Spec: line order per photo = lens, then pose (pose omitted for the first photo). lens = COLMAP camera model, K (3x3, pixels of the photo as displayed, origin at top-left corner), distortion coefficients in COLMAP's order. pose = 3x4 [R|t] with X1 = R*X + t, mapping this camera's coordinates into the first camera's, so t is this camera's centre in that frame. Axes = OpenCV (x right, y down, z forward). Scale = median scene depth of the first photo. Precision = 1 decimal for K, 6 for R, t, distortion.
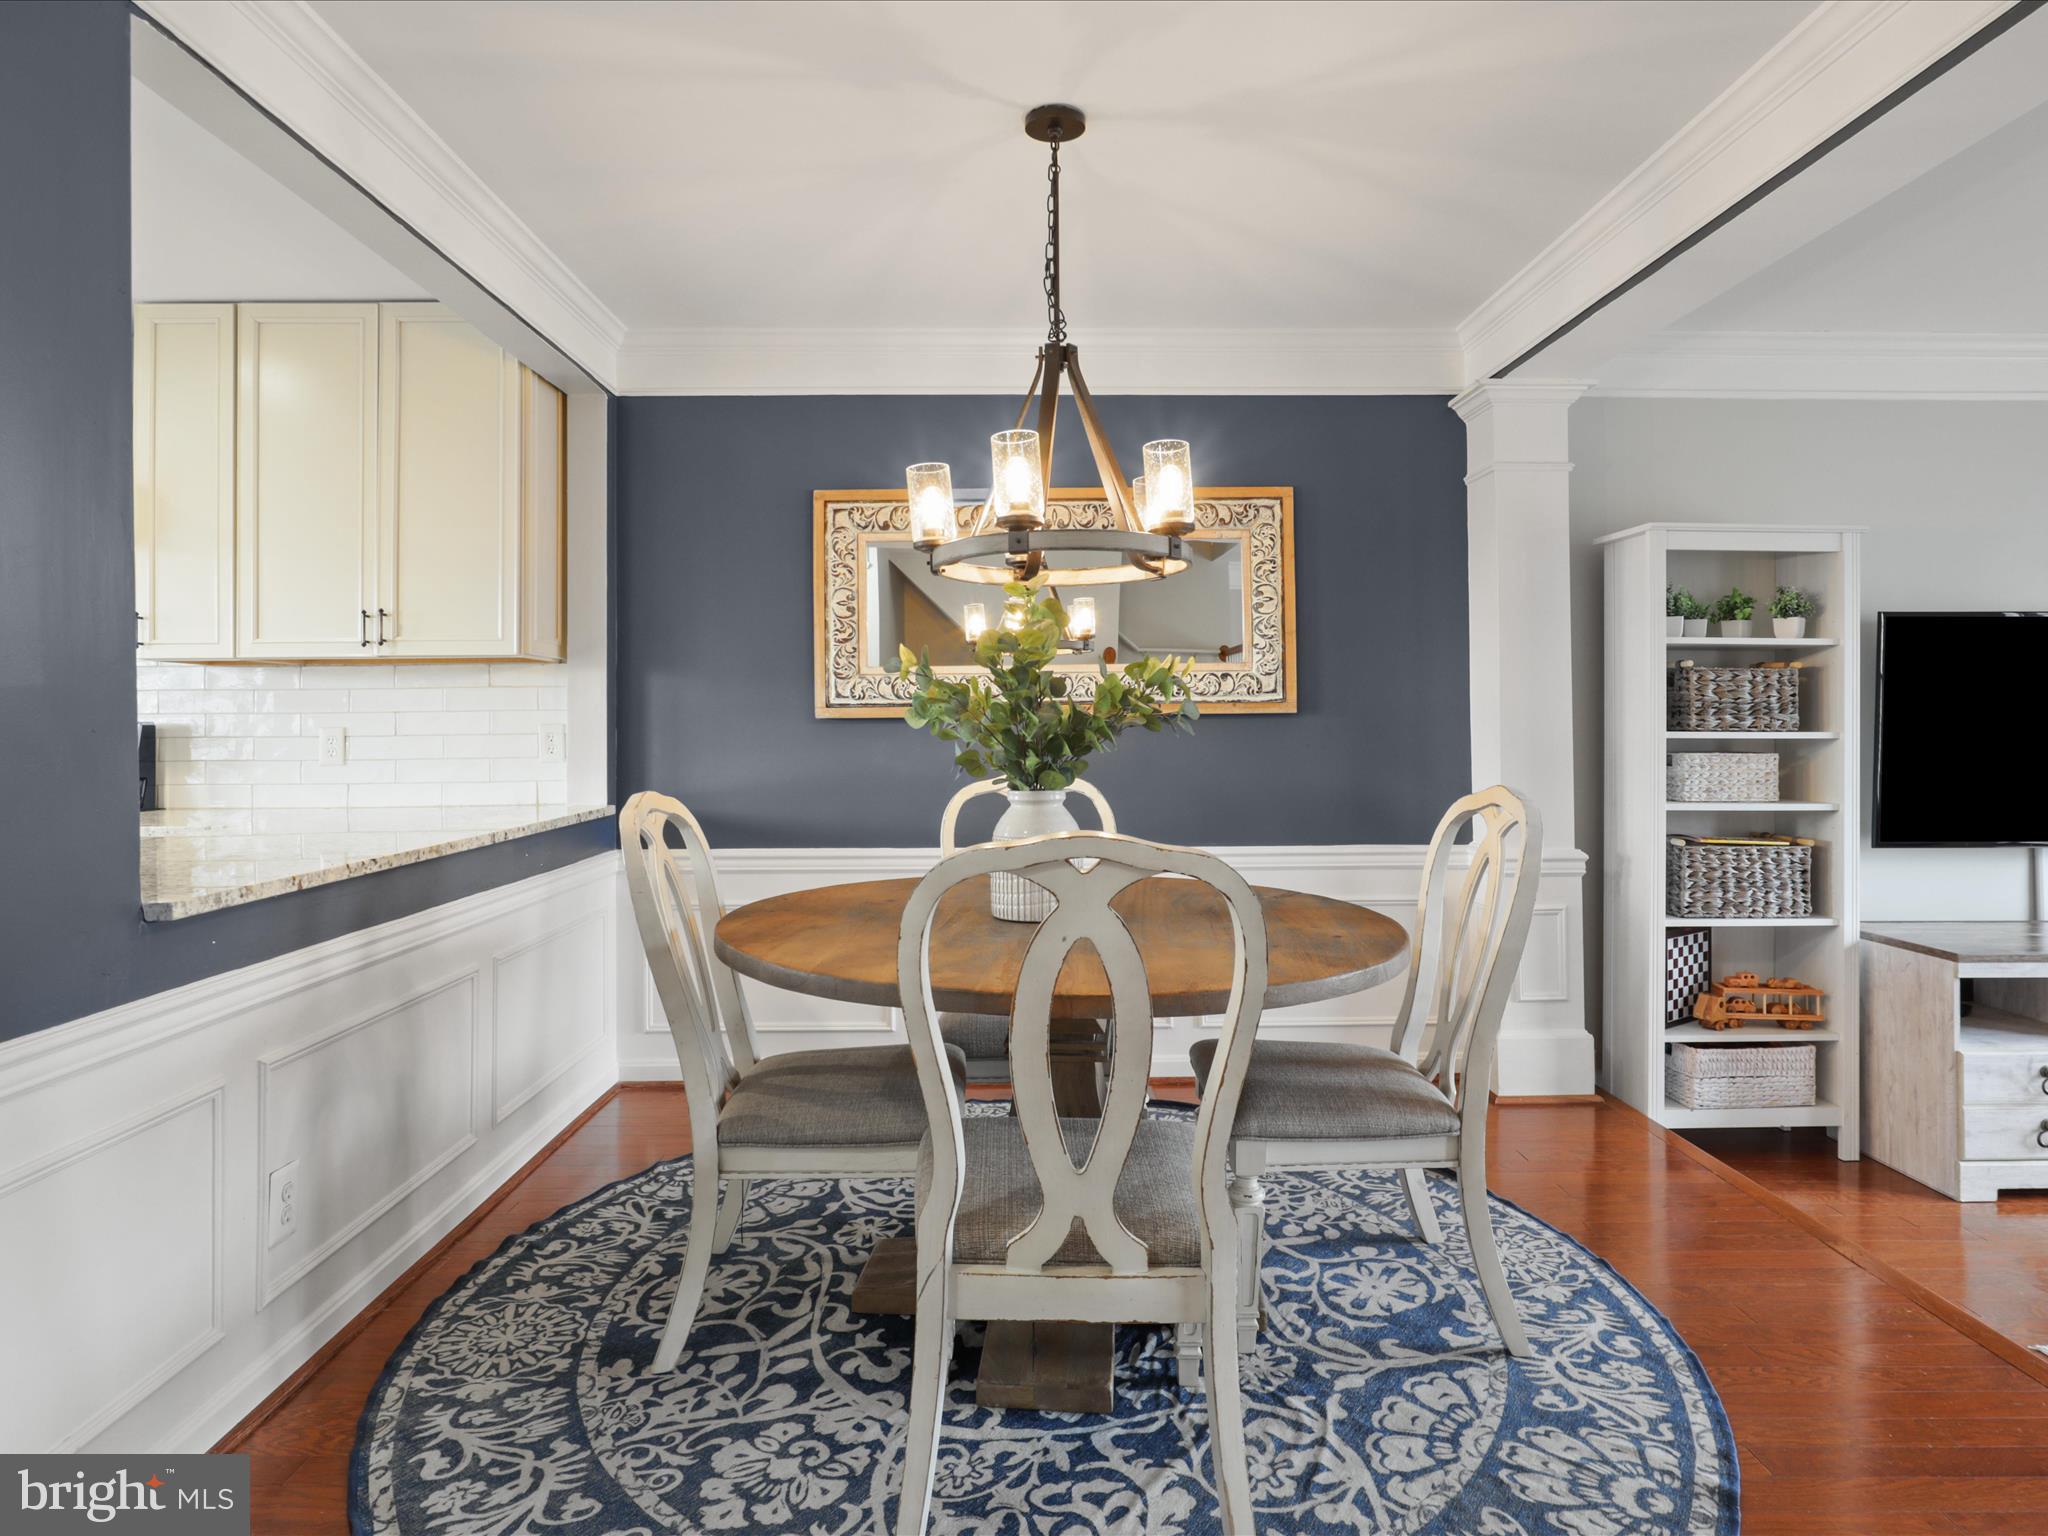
lens RADIAL K [[1167.7, 0, 1024.7], [0, 1167.7, 720.0], [0, 0, 1]] dist [-0.021155, 0.014871]
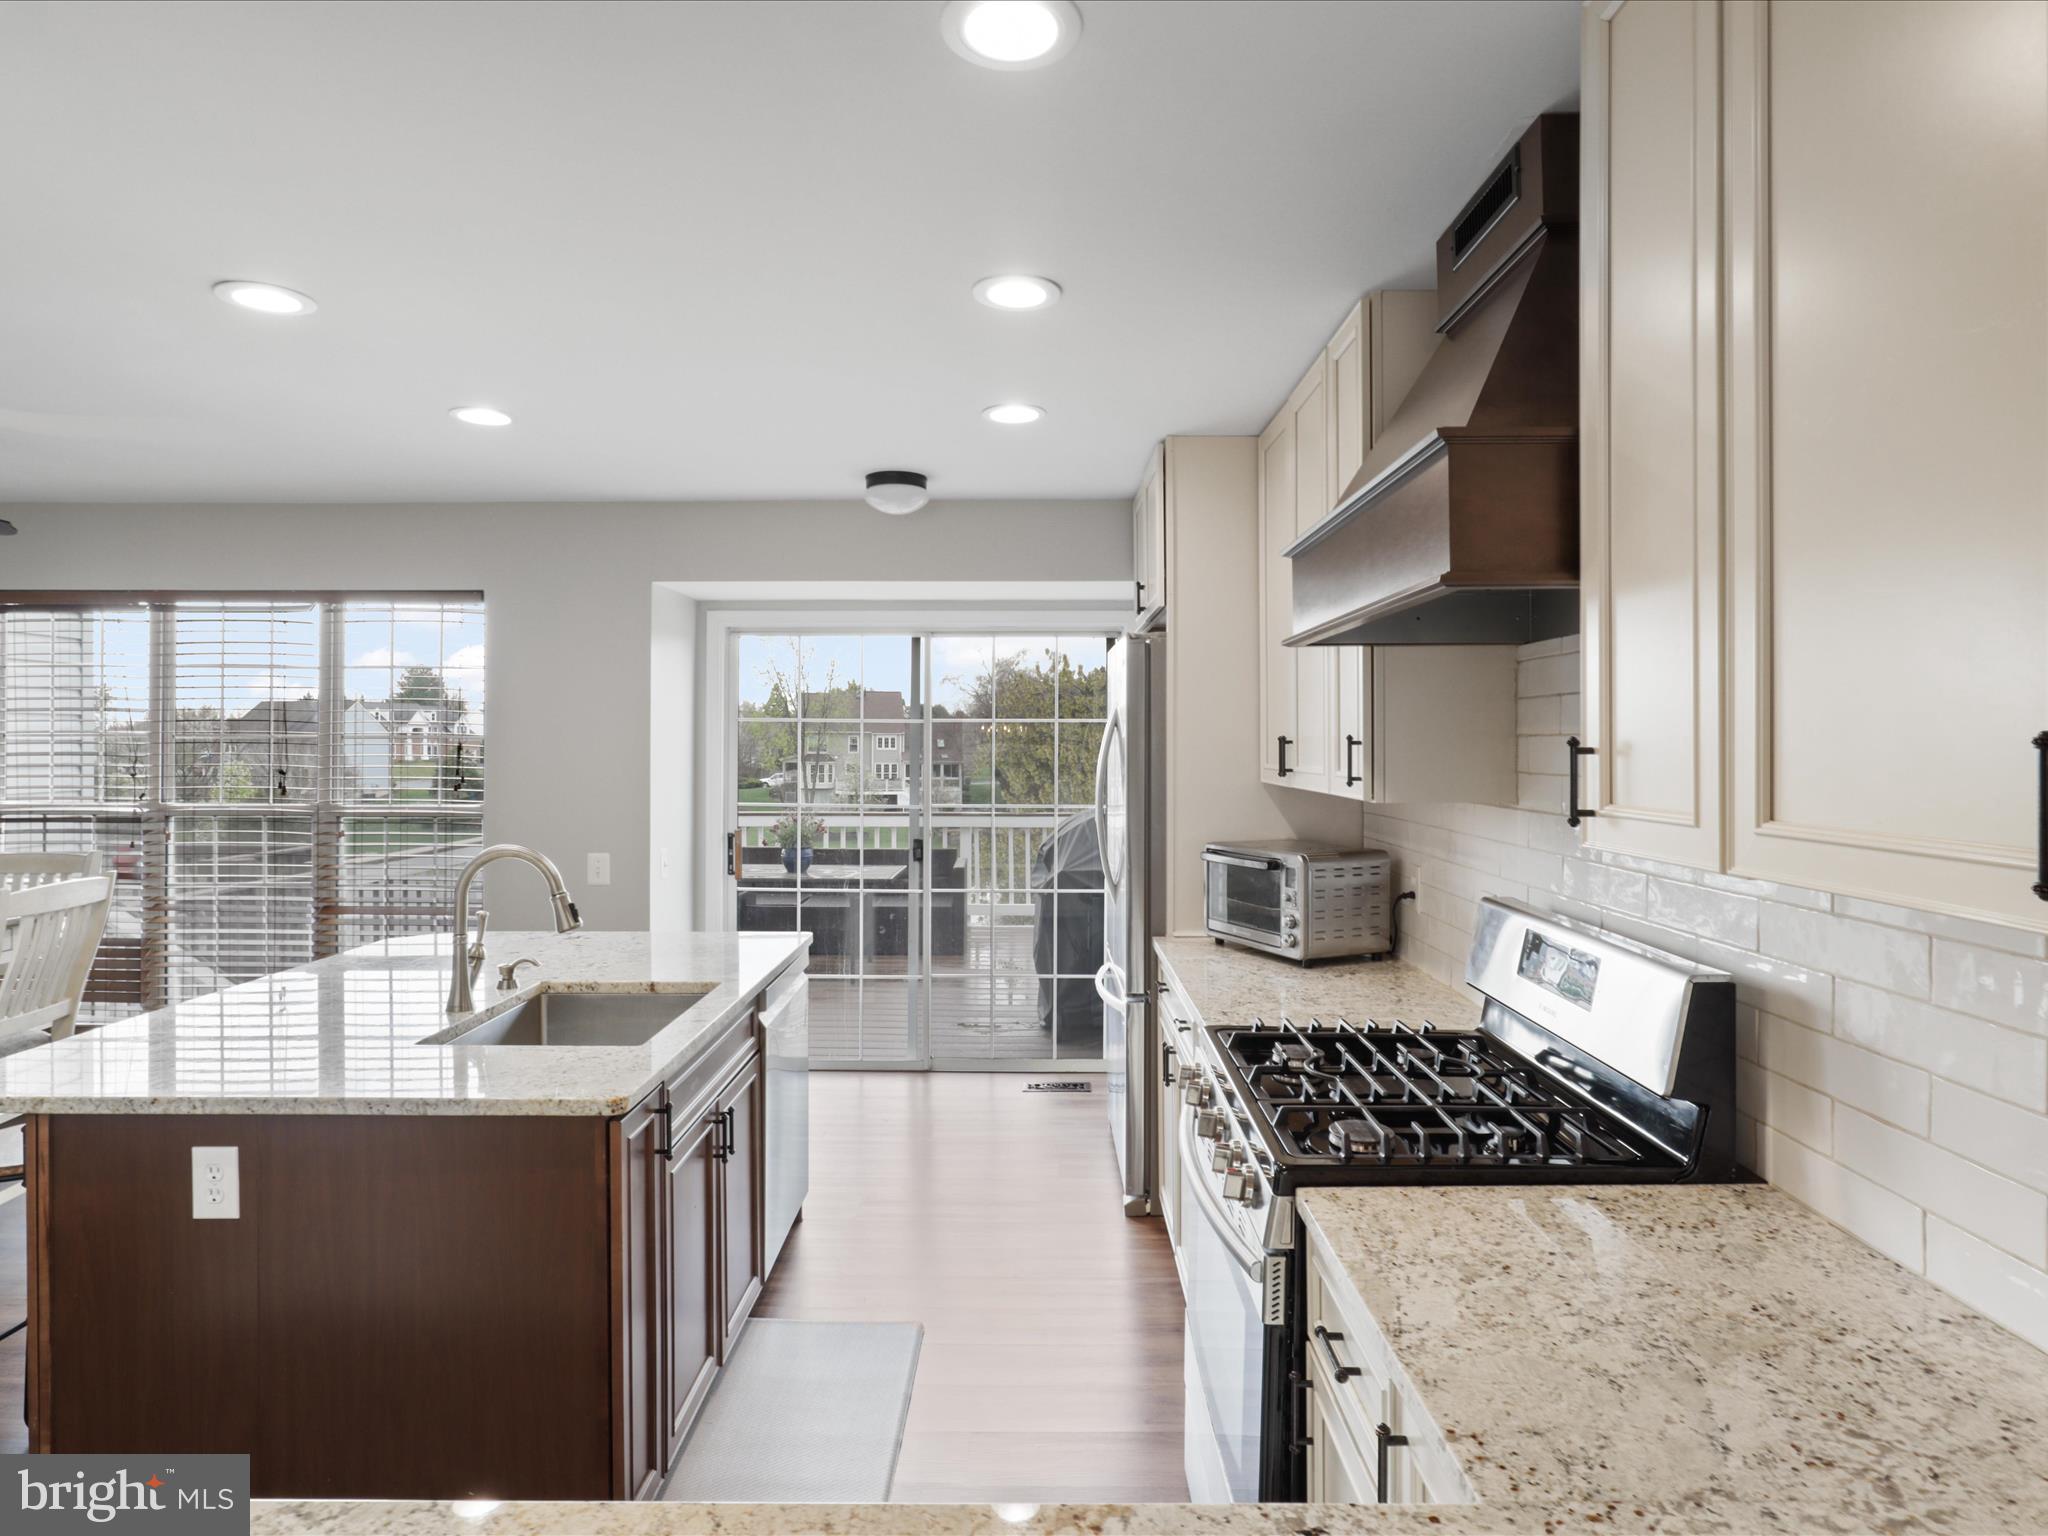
lens RADIAL K [[1190.4, 0, 1023.3], [0, 1190.4, 734.7], [0, 0, 1]] dist [-0.003664, -0.000999]
pose [[-0.016999, 0.005699, -0.999839, -0.353463], [0.006911, 0.999961, 0.005582, -0.104620], [0.999832, -0.006815, -0.017038, 0.860363]]
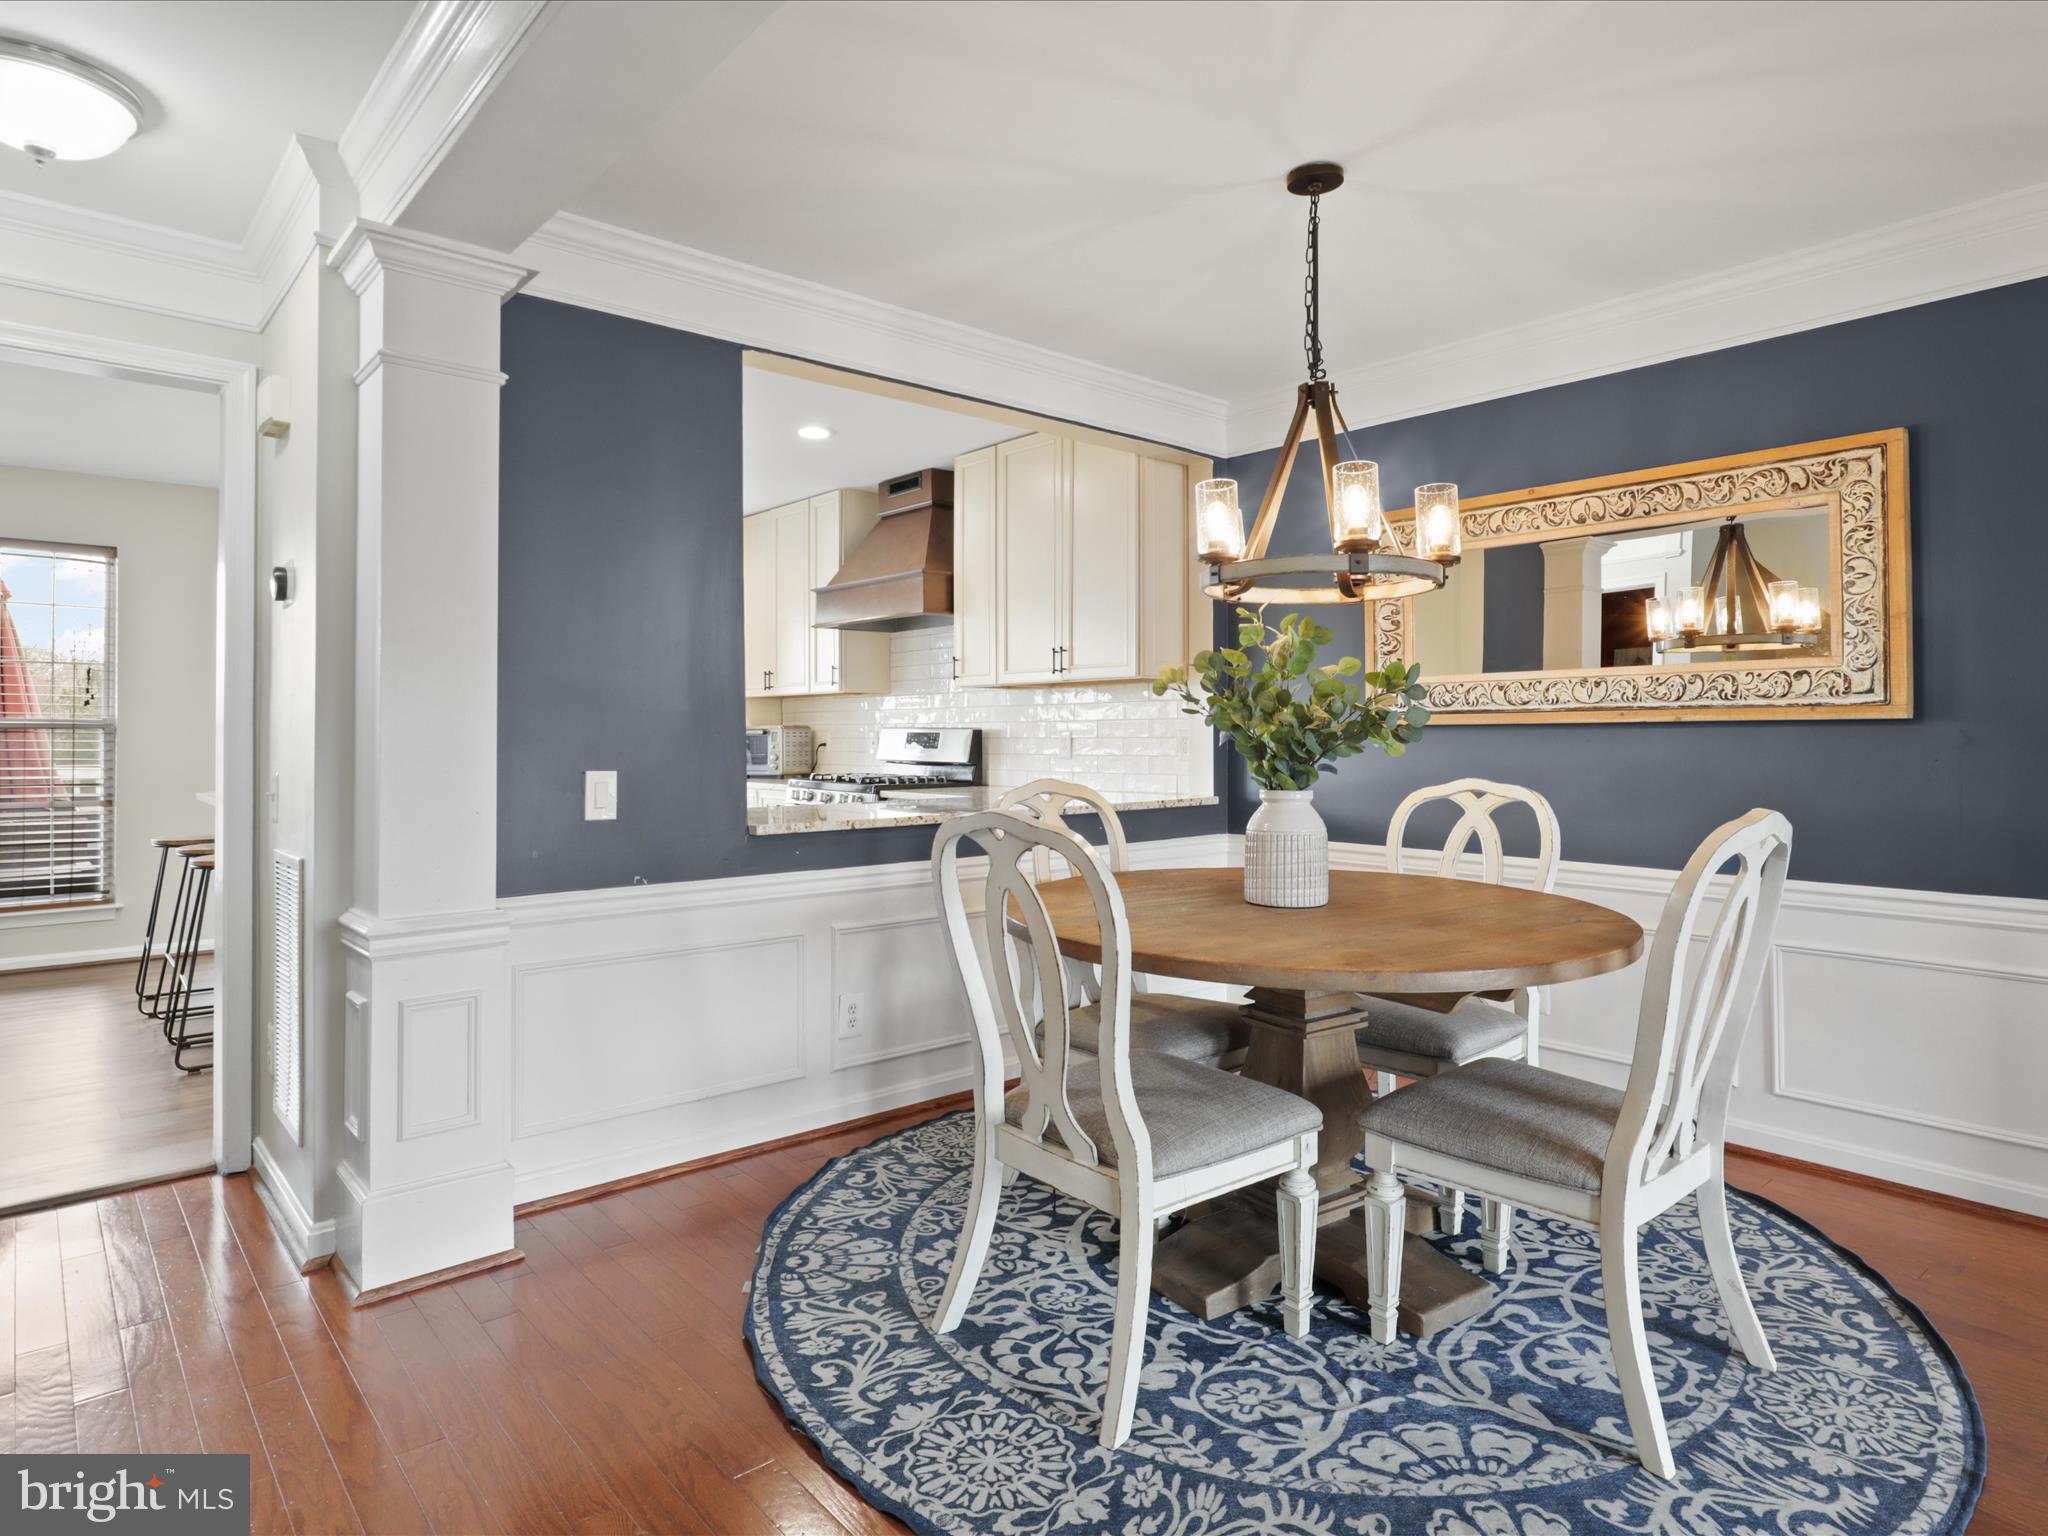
lens RADIAL K [[1167.7, 0, 1024.7], [0, 1167.7, 720.0], [0, 0, 1]] dist [-0.021155, 0.014871]
pose [[0.649028, -0.003046, -0.760759, 0.519797], [0.000452, 0.999993, -0.003618, -0.002656], [0.760765, 0.002004, 0.649025, 0.060494]]
